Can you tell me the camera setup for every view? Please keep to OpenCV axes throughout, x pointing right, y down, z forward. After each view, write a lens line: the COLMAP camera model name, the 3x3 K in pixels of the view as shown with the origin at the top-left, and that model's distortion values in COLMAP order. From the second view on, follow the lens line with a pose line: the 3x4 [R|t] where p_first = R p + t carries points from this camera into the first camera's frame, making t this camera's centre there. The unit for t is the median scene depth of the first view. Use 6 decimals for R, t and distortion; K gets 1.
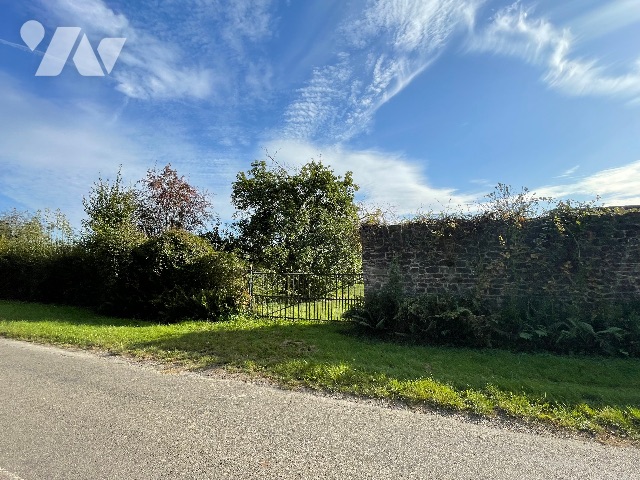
lens RADIAL K [[304.5, 0, 319.2], [0, 304.5, 237.6], [0, 0, 1]] dist [-0.001868, -0.000108]
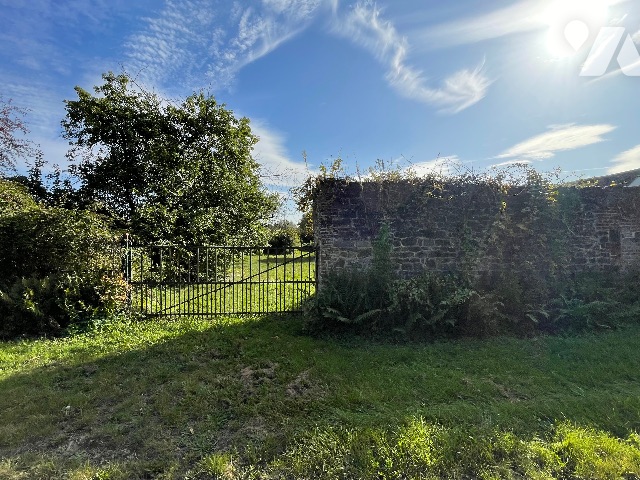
lens RADIAL K [[304.5, 0, 319.2], [0, 304.5, 237.6], [0, 0, 1]] dist [-0.001868, -0.000108]
pose [[0.897372, 0.007196, 0.441217, -0.075206], [-0.051901, 0.994648, 0.089337, 0.014100], [-0.438213, -0.103068, 0.892943, 0.153005]]
